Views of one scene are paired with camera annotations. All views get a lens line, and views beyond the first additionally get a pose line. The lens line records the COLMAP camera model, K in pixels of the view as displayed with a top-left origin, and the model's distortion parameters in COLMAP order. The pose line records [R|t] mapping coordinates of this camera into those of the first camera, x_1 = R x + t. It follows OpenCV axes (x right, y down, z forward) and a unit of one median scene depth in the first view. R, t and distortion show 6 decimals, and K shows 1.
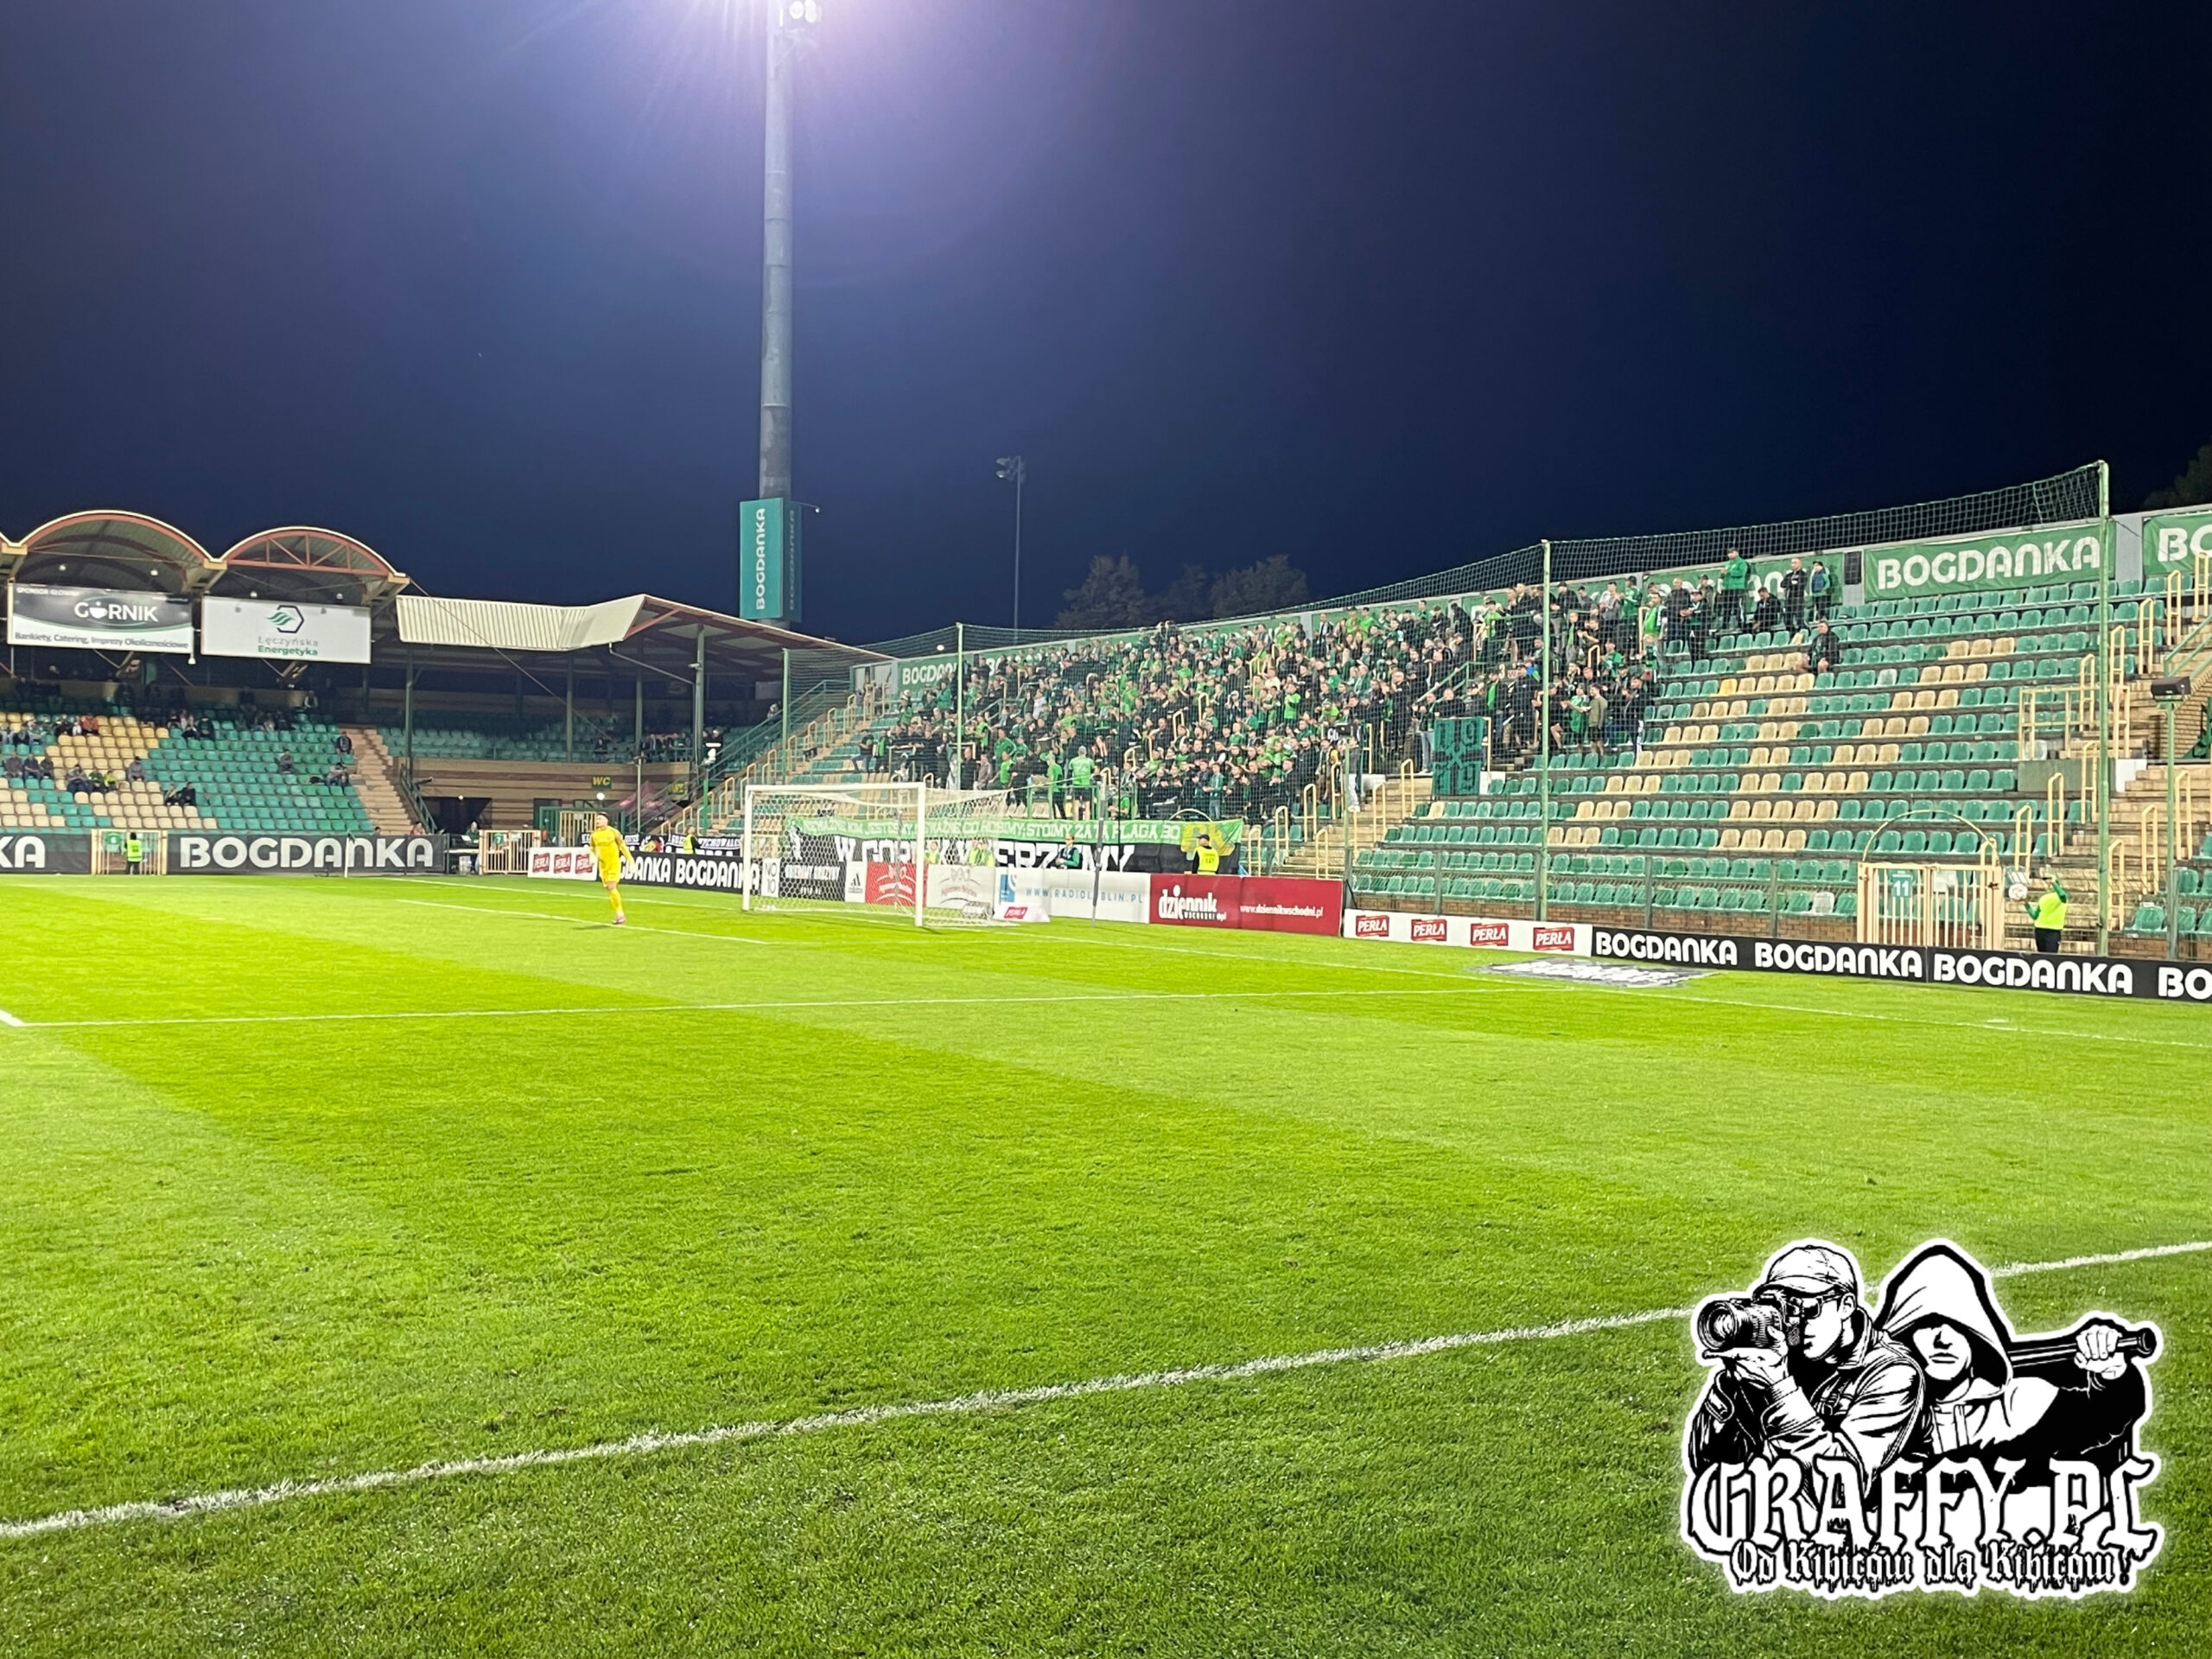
lens RADIAL K [[2370.7, 0, 1099.3], [0, 2370.7, 812.4], [0, 0, 1]] dist [0.062064, 0.000000]
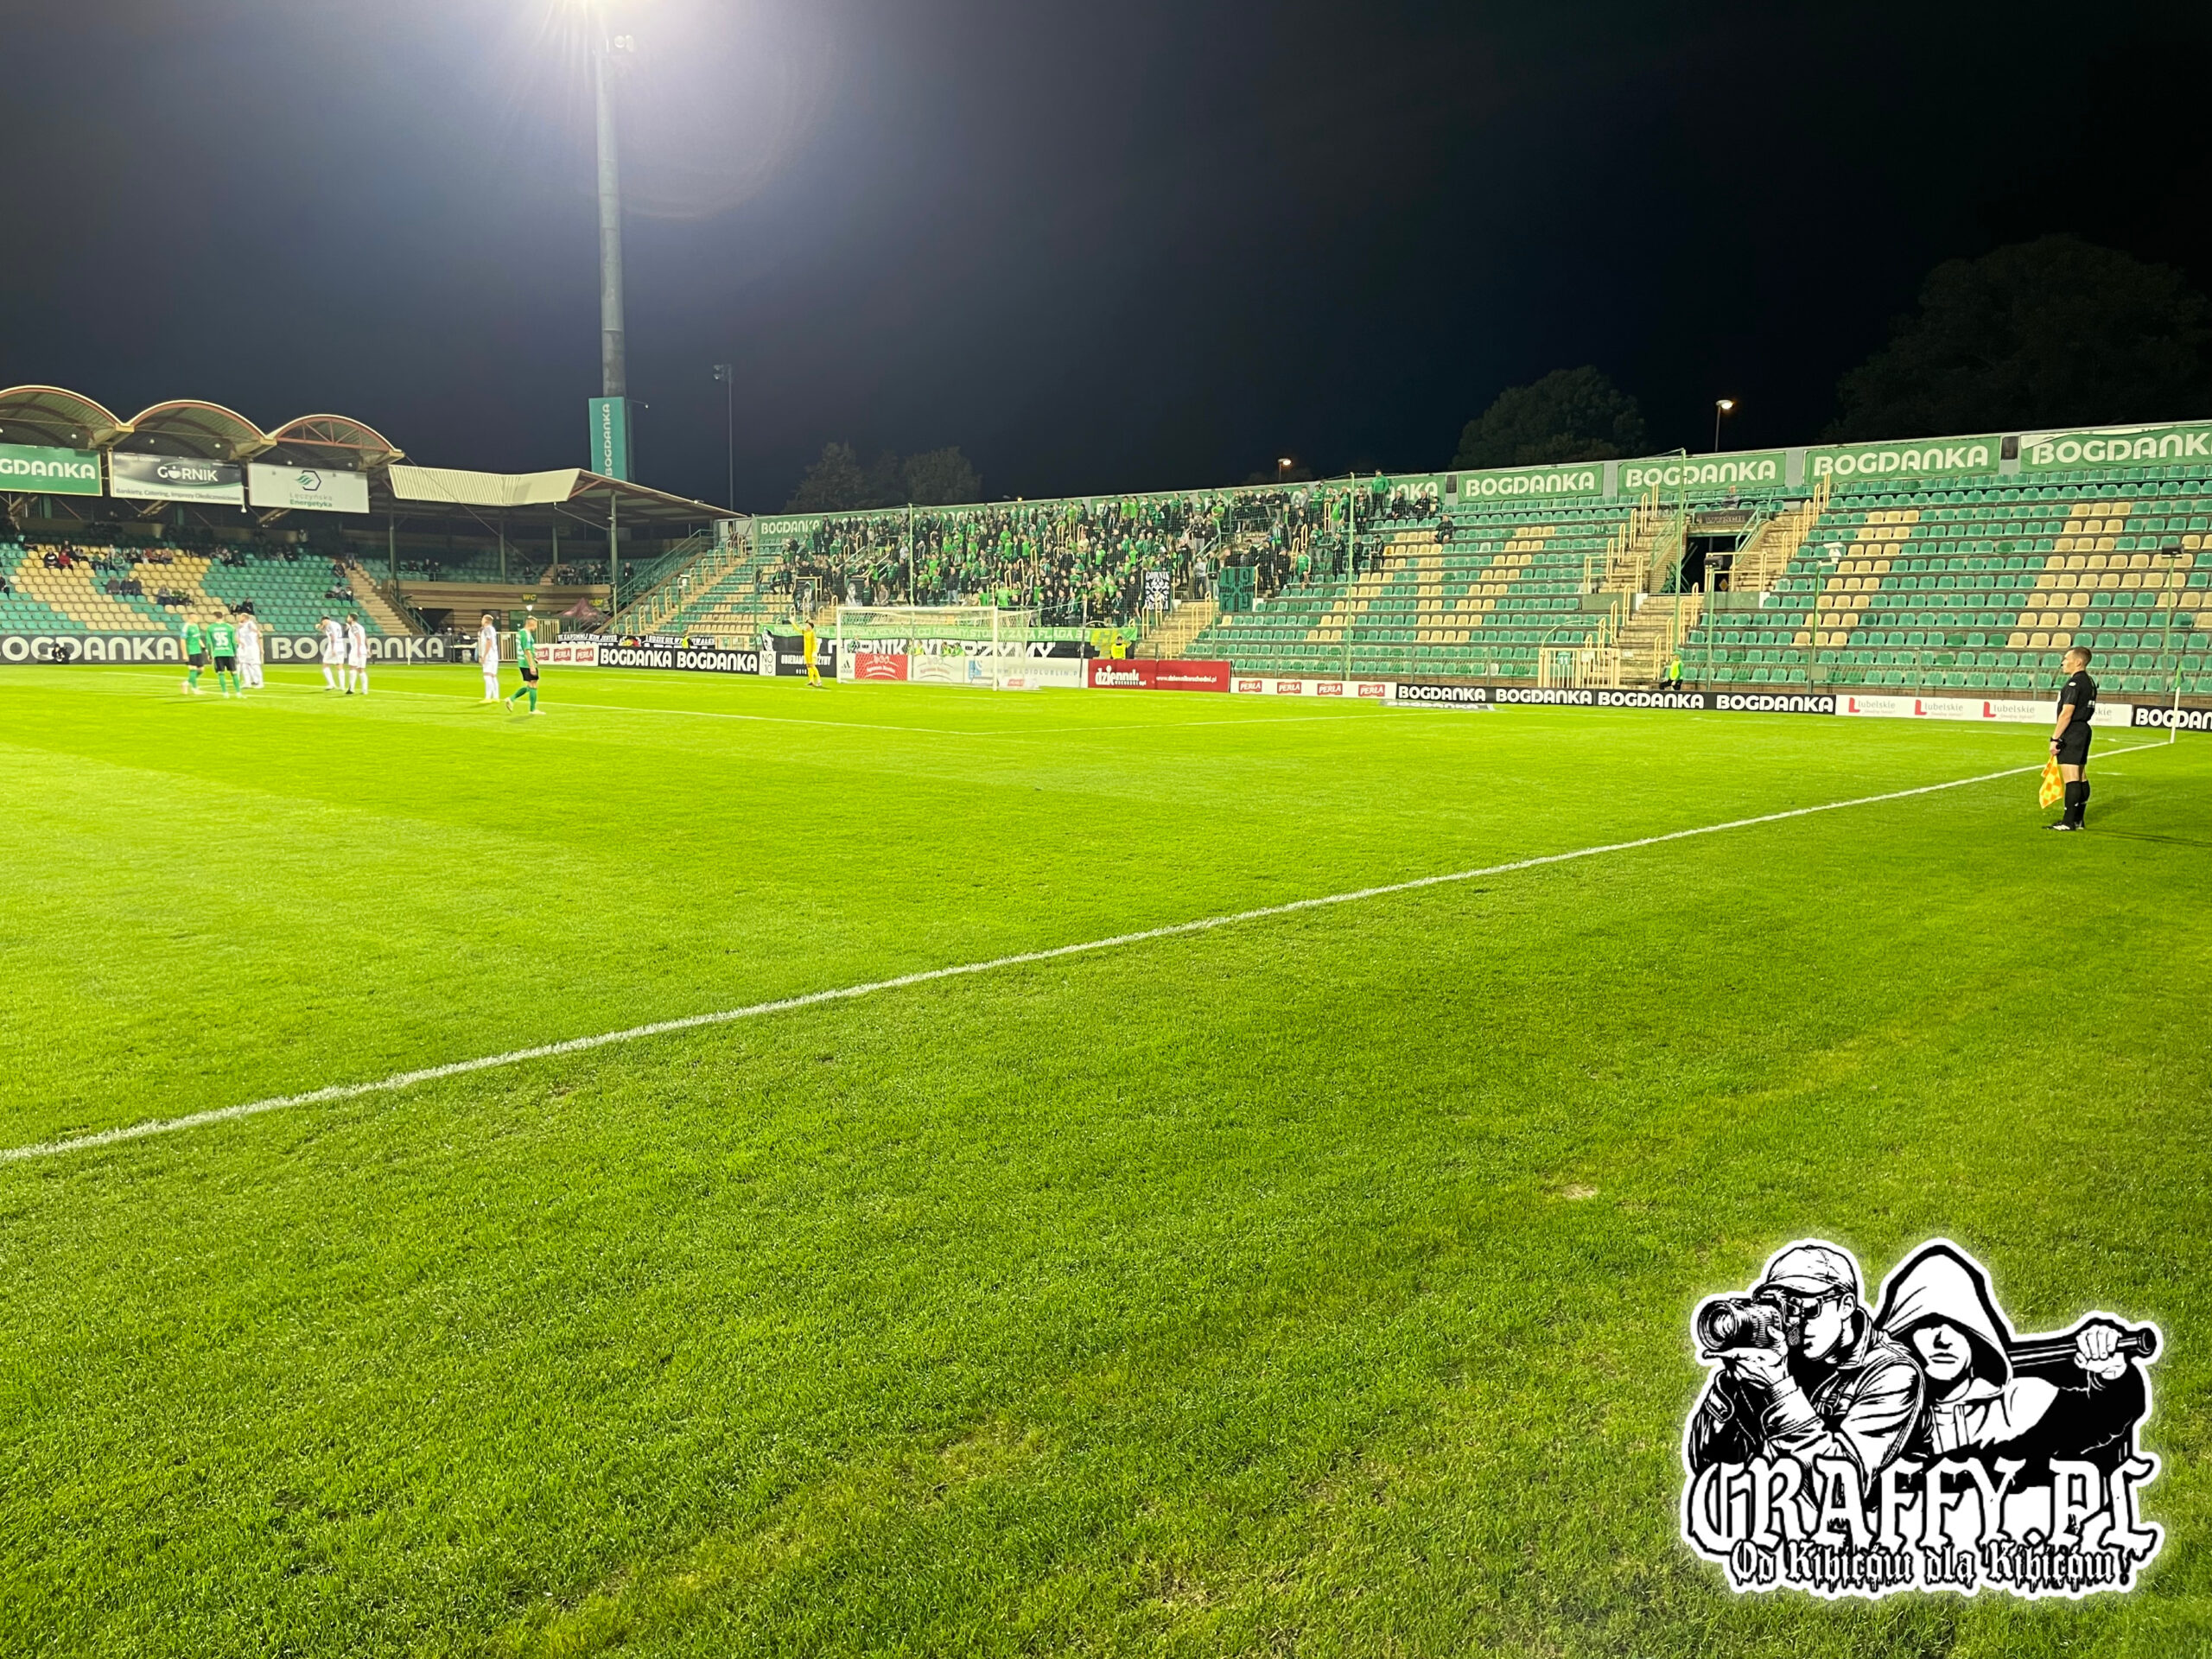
lens RADIAL K [[1663.7, 0, 1103.8], [0, 1663.7, 817.2], [0, 0, 1]] dist [0.089105, -0.108045]
pose [[0.963221, -0.035135, 0.266404, -0.298570], [0.002795, 0.992671, 0.120816, -0.006028], [-0.268697, -0.115628, 0.956260, -0.180674]]
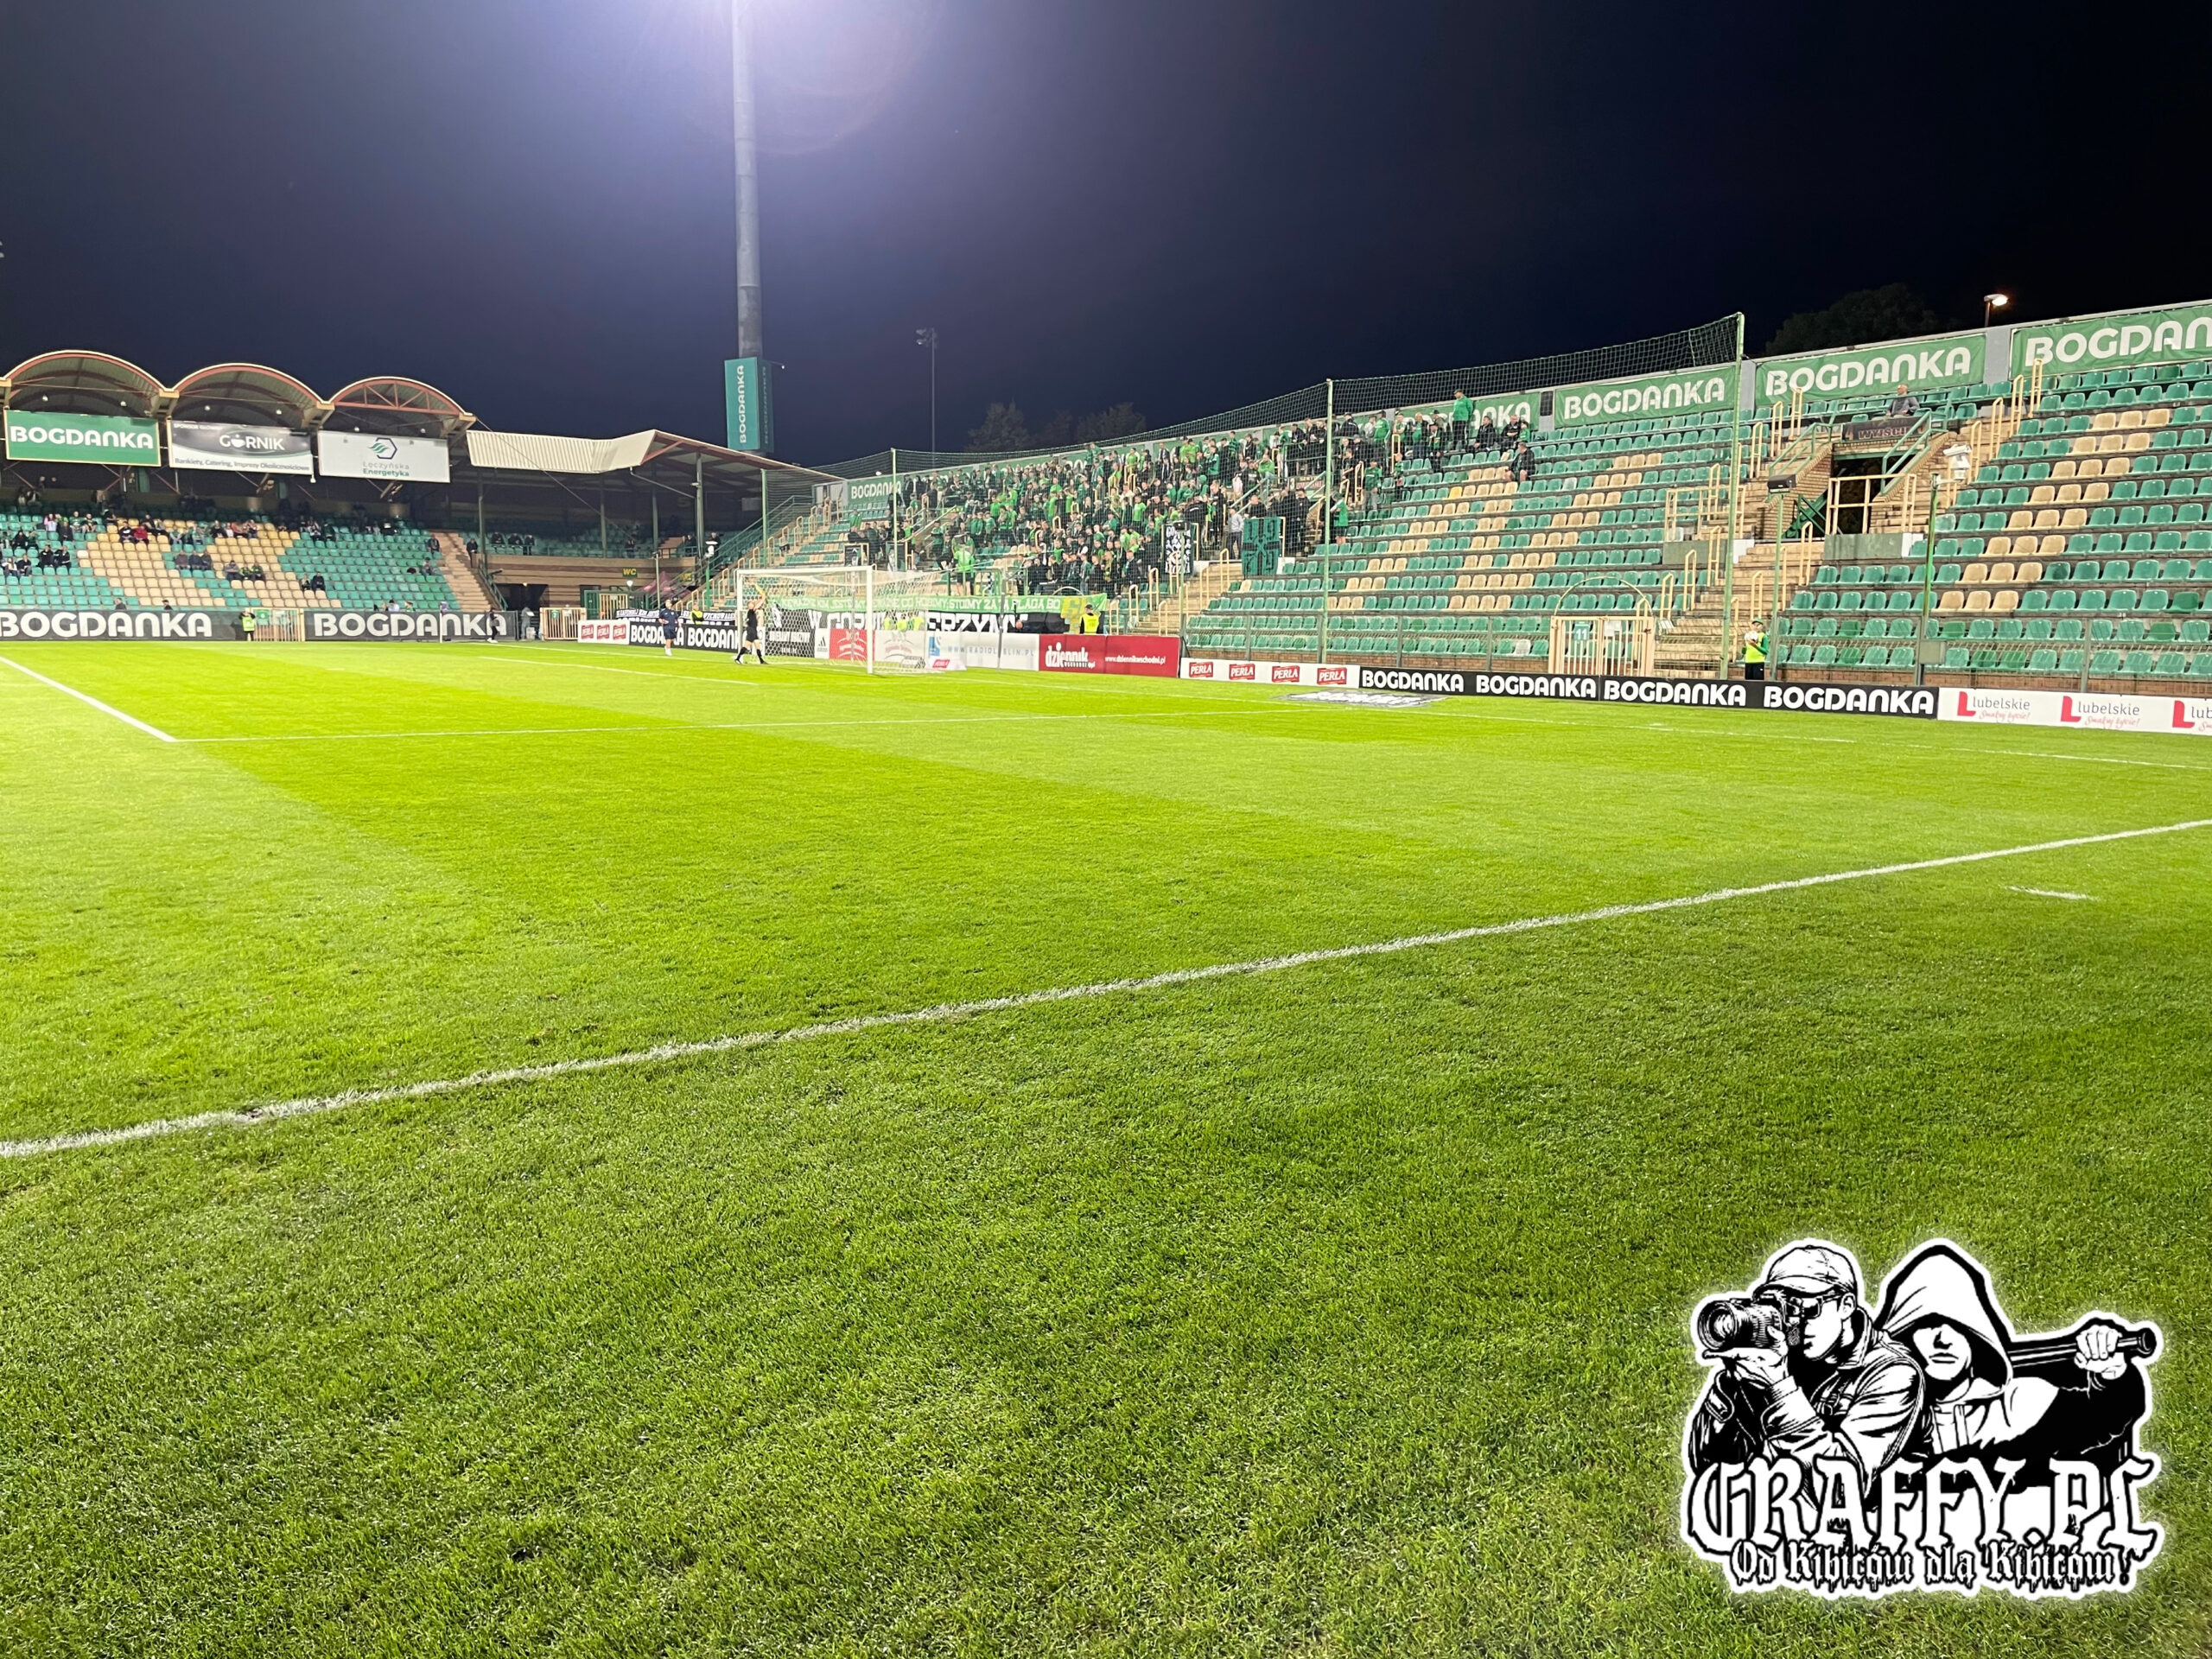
lens RADIAL K [[1663.7, 0, 1100.5], [0, 1663.7, 836.3], [0, 0, 1]] dist [0.089105, -0.108045]
pose [[0.998023, -0.015817, 0.060829, -0.003404], [0.007104, 0.990002, 0.140876, 0.006375], [-0.062449, -0.140165, 0.988157, 0.027029]]
